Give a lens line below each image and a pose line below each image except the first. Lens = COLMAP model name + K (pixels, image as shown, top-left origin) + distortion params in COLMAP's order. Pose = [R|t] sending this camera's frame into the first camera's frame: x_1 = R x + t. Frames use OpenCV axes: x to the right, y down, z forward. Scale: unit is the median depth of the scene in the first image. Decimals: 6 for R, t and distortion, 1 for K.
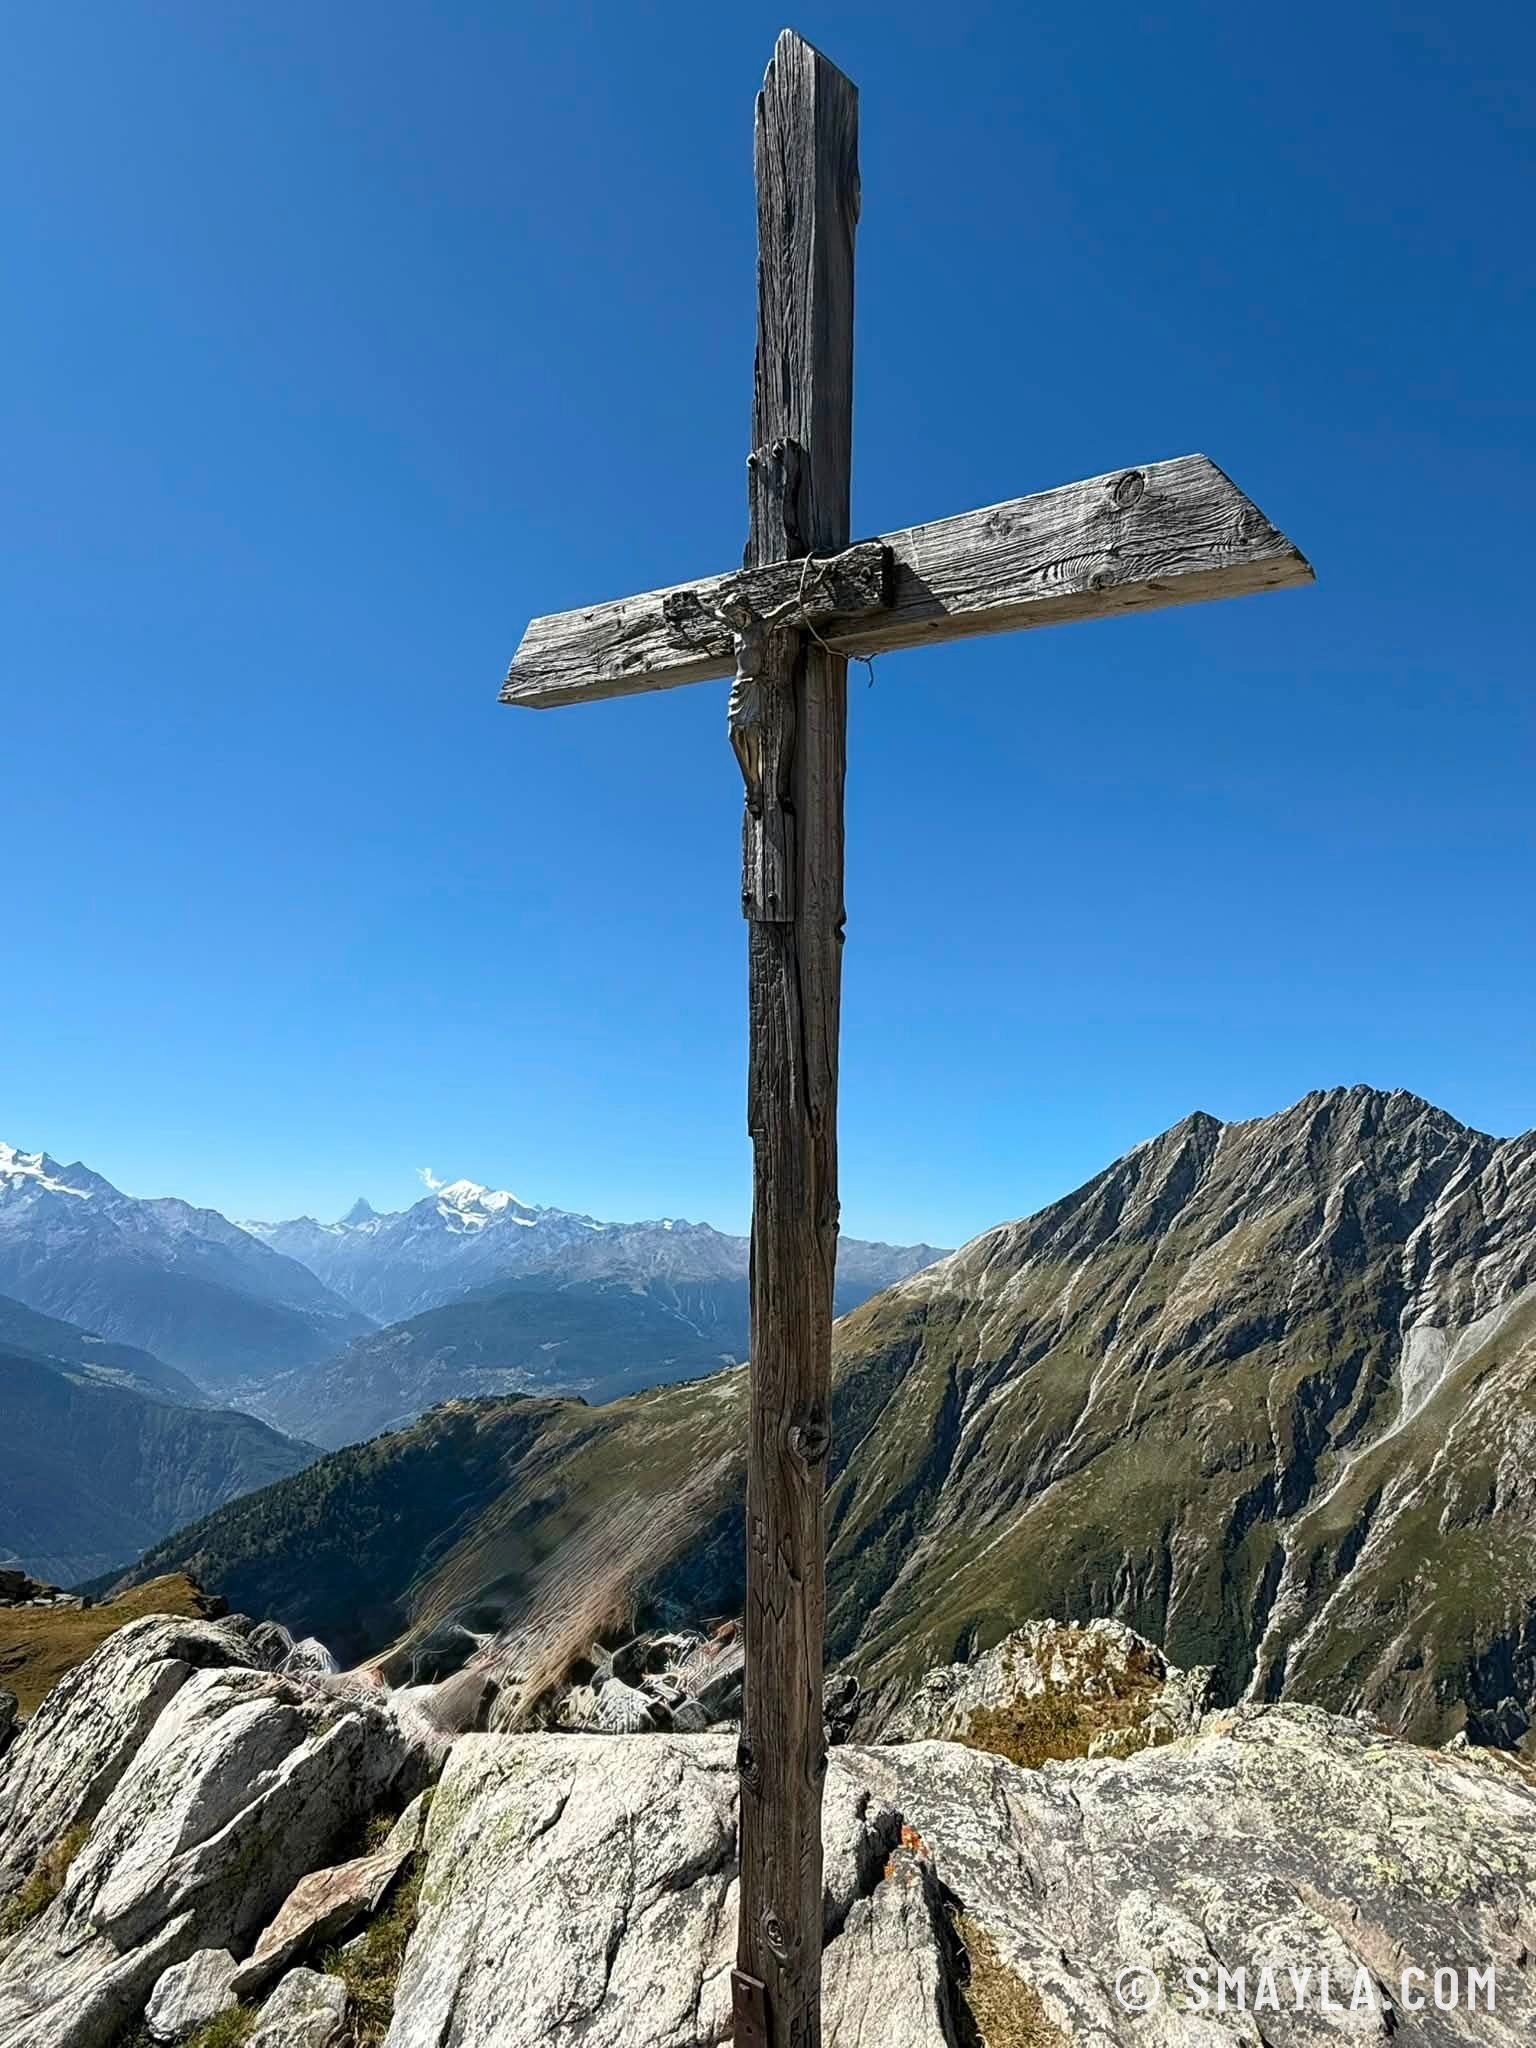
lens RADIAL K [[1095.1, 0, 737.5], [0, 1095.1, 1031.3], [0, 0, 1]] dist [-0.001267, -0.000599]
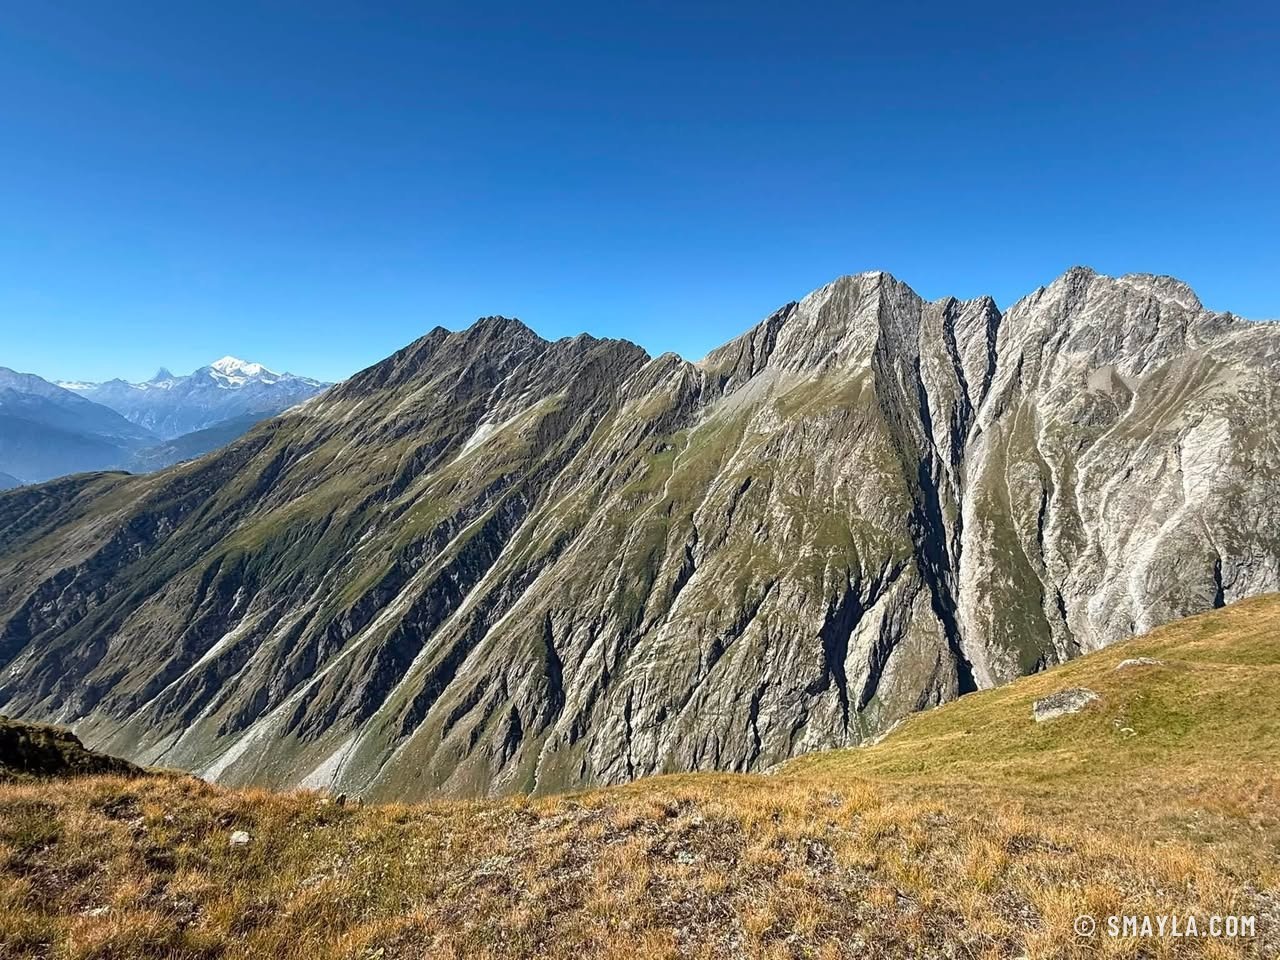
lens RADIAL K [[591.6, 0, 640.0], [0, 591.6, 480.0], [0, 0, 1]] dist [0.001657, 0.000294]
pose [[0.957987, -0.049675, 0.282477, 0.103923], [-0.046550, 0.944898, 0.324037, -0.007310], [-0.283008, -0.323573, 0.902888, -0.049171]]
